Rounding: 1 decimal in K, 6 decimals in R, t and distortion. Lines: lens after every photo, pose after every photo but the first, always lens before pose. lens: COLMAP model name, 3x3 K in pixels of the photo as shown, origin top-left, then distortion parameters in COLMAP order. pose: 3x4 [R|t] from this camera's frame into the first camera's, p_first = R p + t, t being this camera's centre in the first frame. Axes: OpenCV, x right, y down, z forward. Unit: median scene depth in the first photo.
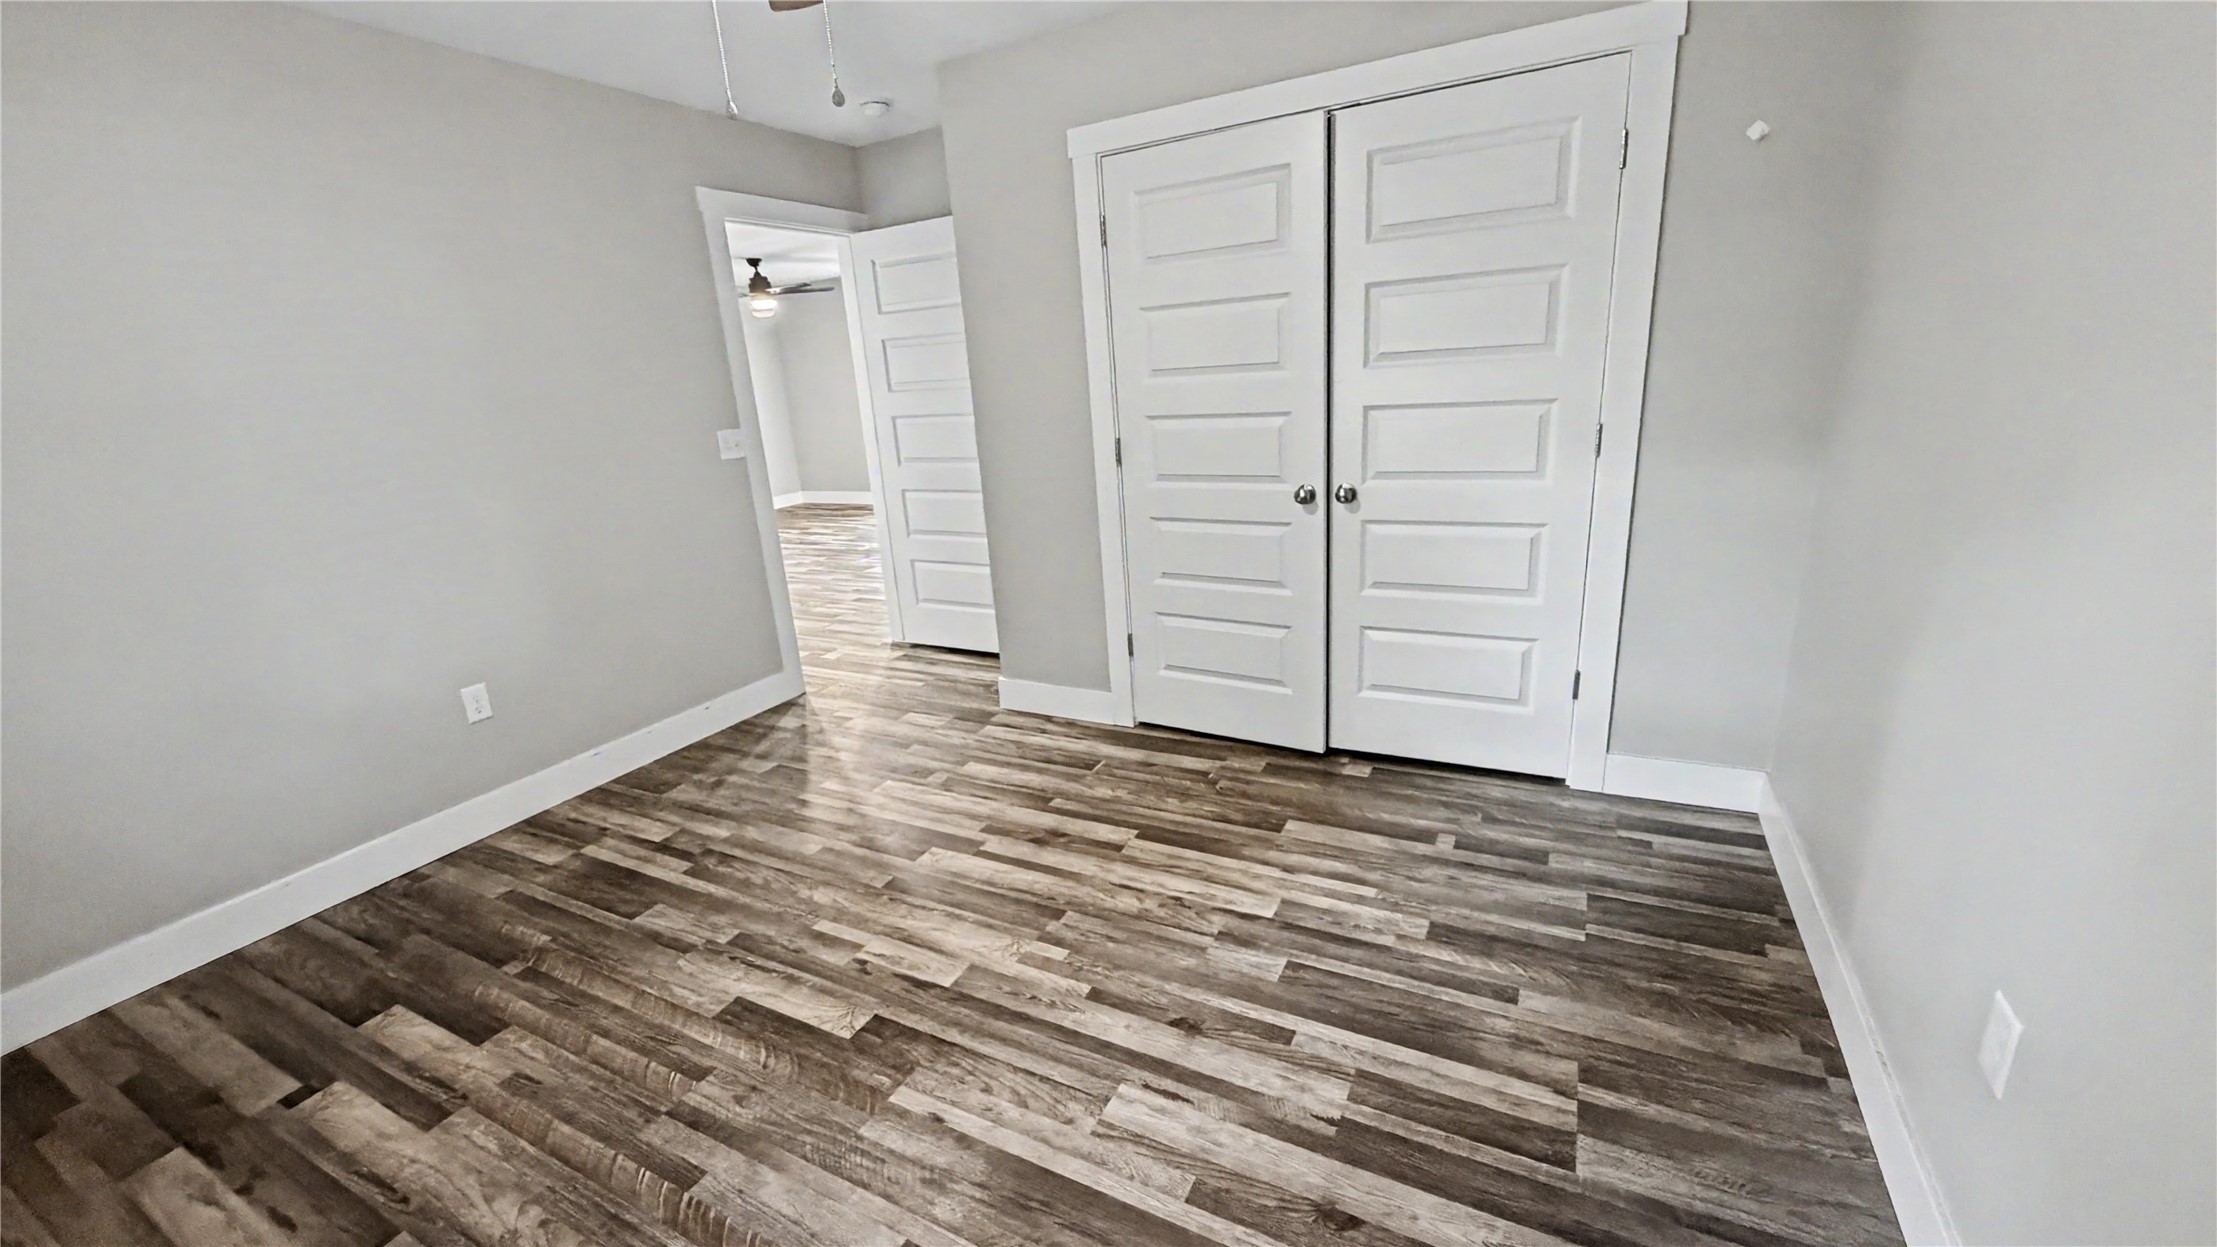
lens RADIAL K [[882.0, 0, 1102.8], [0, 882.0, 627.3], [0, 0, 1]] dist [-0.000417, 0.000060]
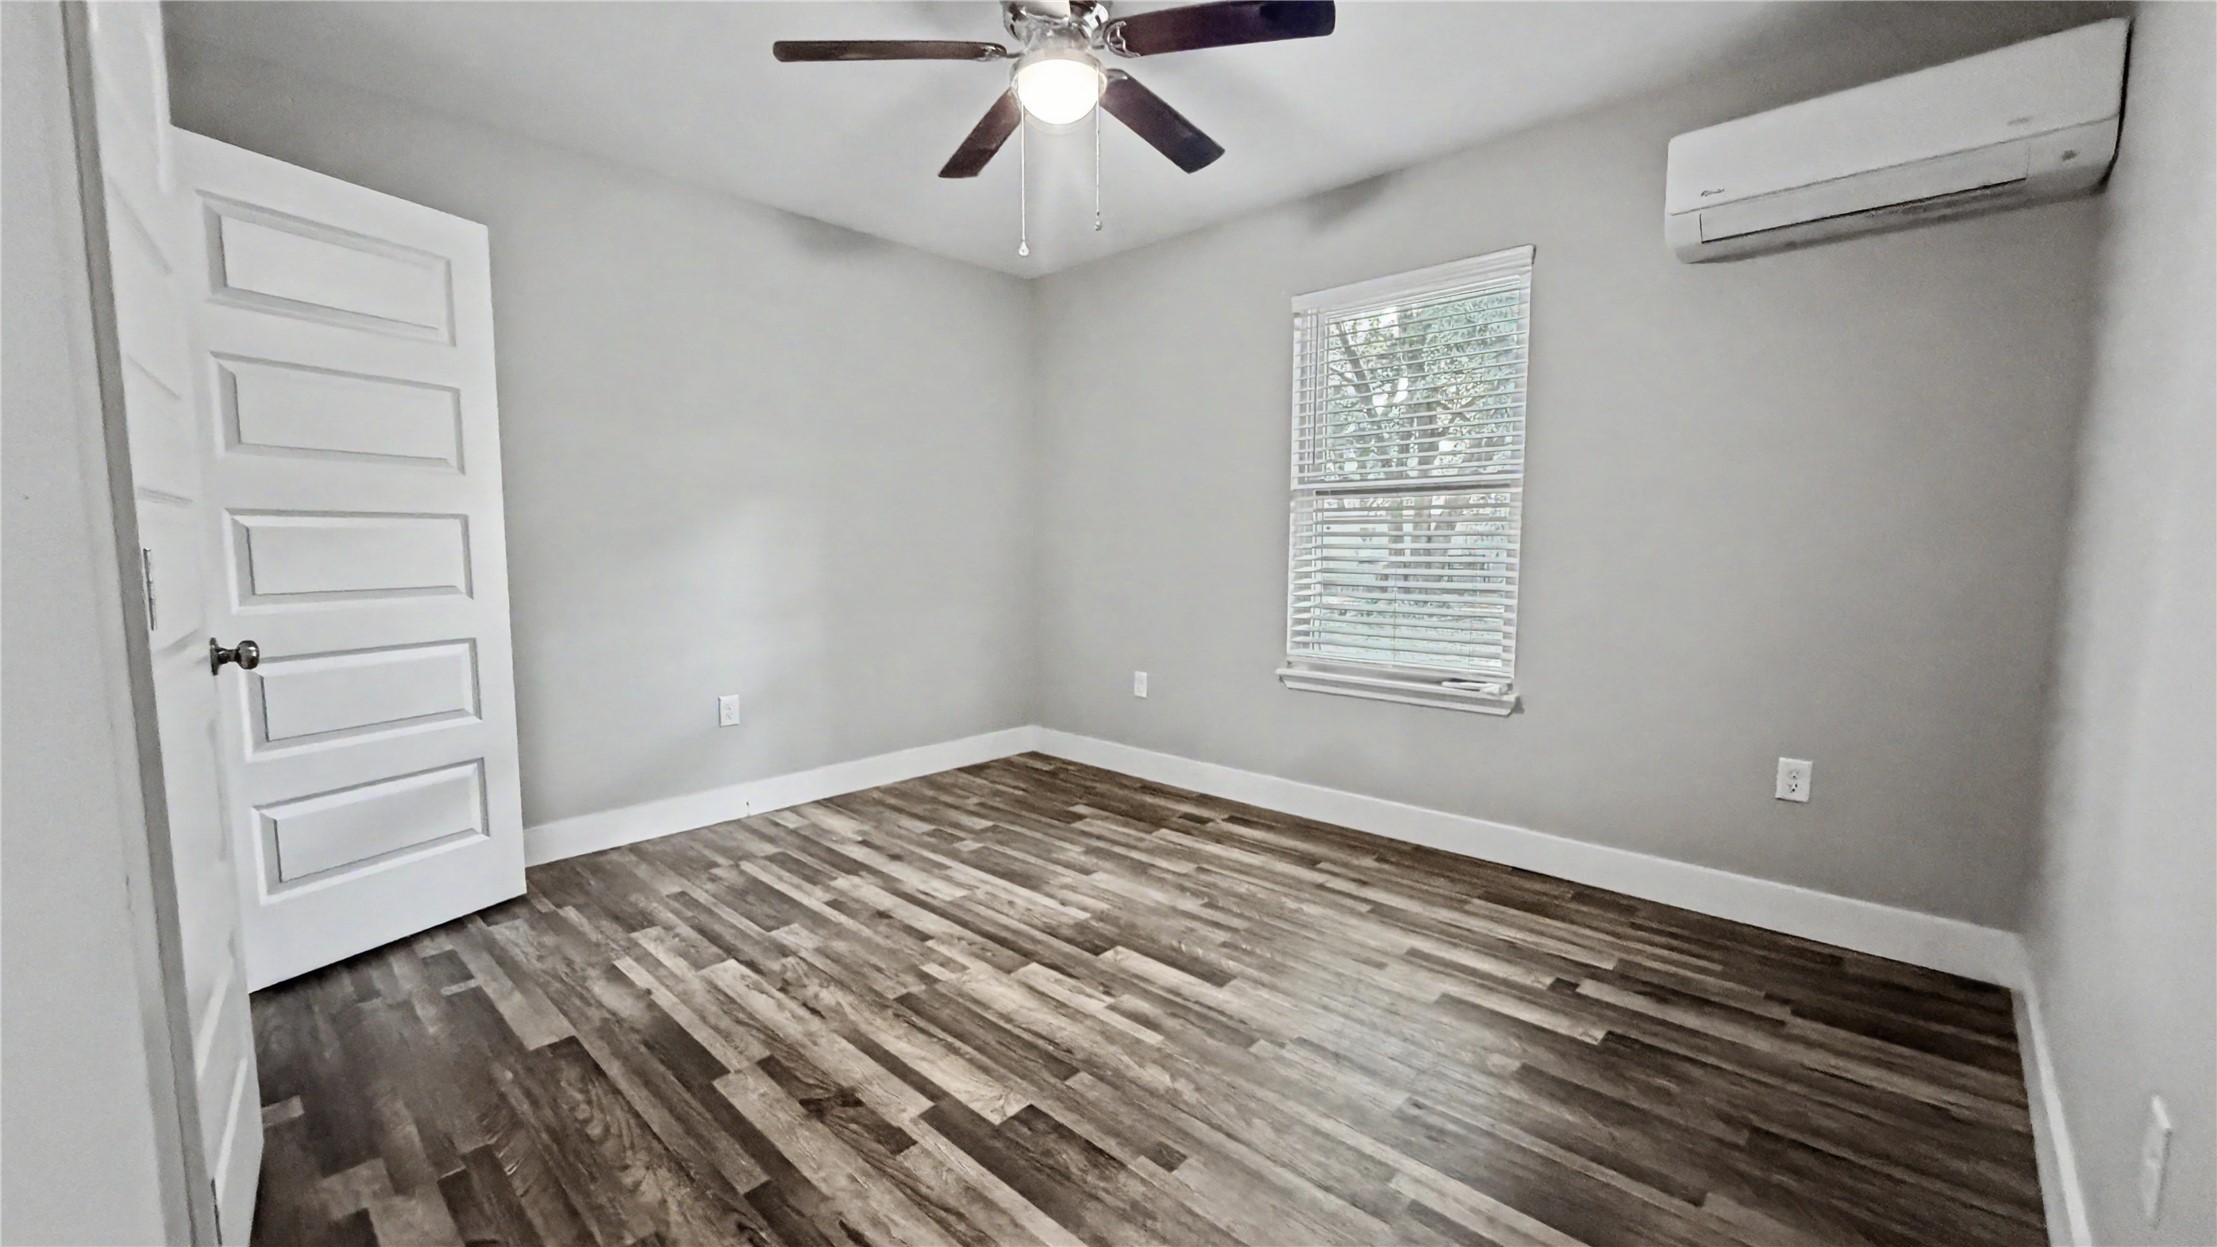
lens RADIAL K [[882.0, 0, 1102.8], [0, 882.0, 627.3], [0, 0, 1]] dist [-0.000417, 0.000060]
pose [[-0.962082, 0.037812, 0.270126, -0.567386], [0.135118, 0.926360, 0.351567, -0.371309], [-0.236940, 0.374735, -0.896344, 1.785558]]
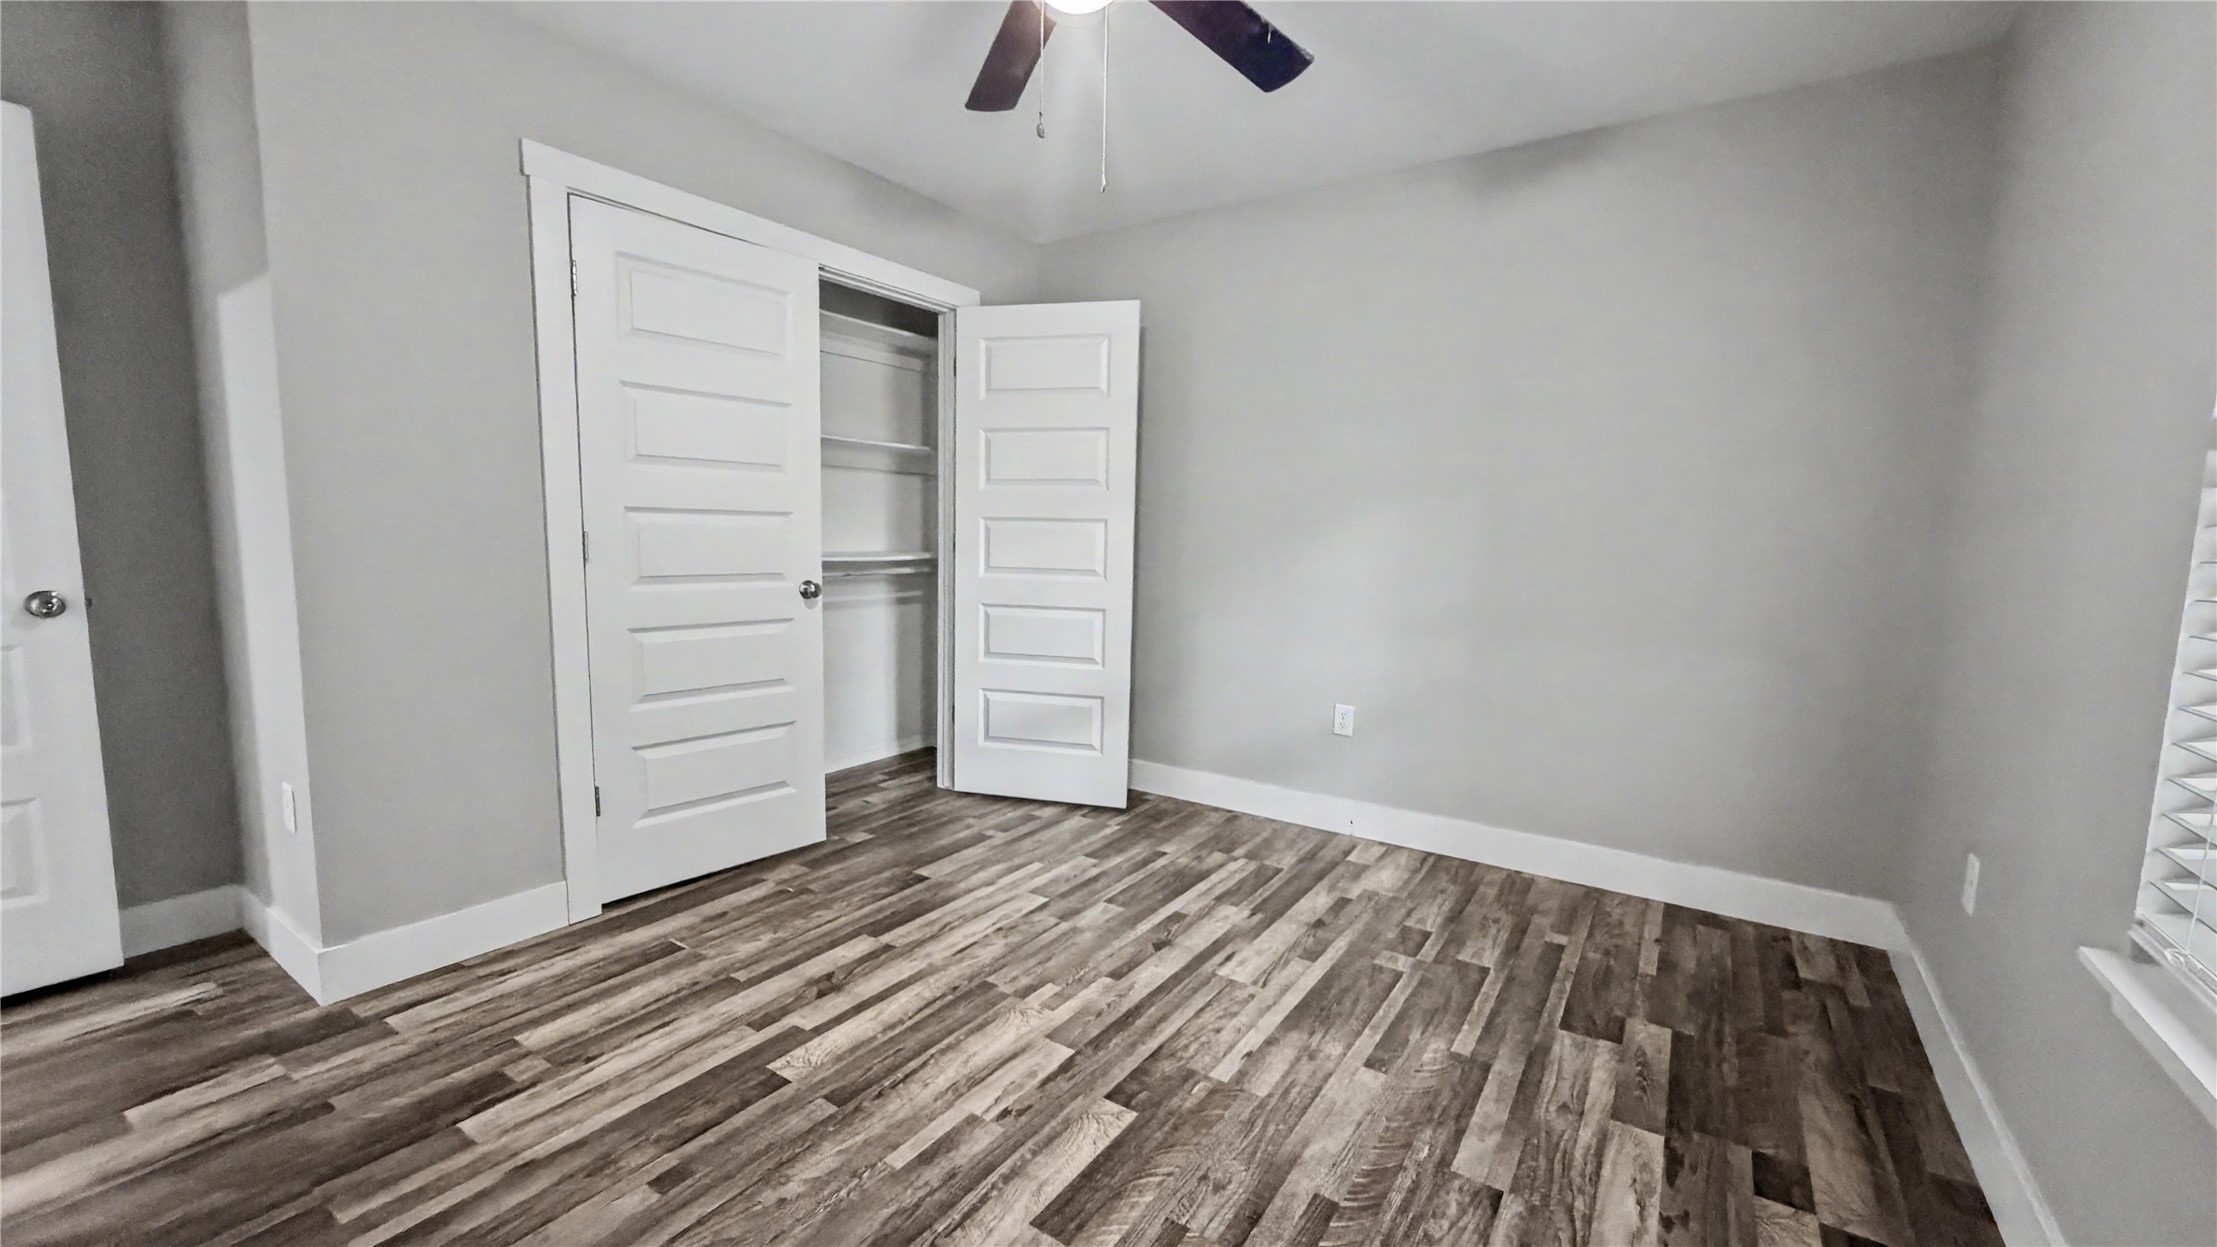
lens RADIAL K [[882.0, 0, 1102.8], [0, 882.0, 627.3], [0, 0, 1]] dist [-0.000417, 0.000060]
pose [[0.111283, -0.039867, 0.992989, -1.060256], [0.256192, 0.966573, 0.010095, -0.032182], [-0.960199, 0.253272, 0.117777, 0.724311]]
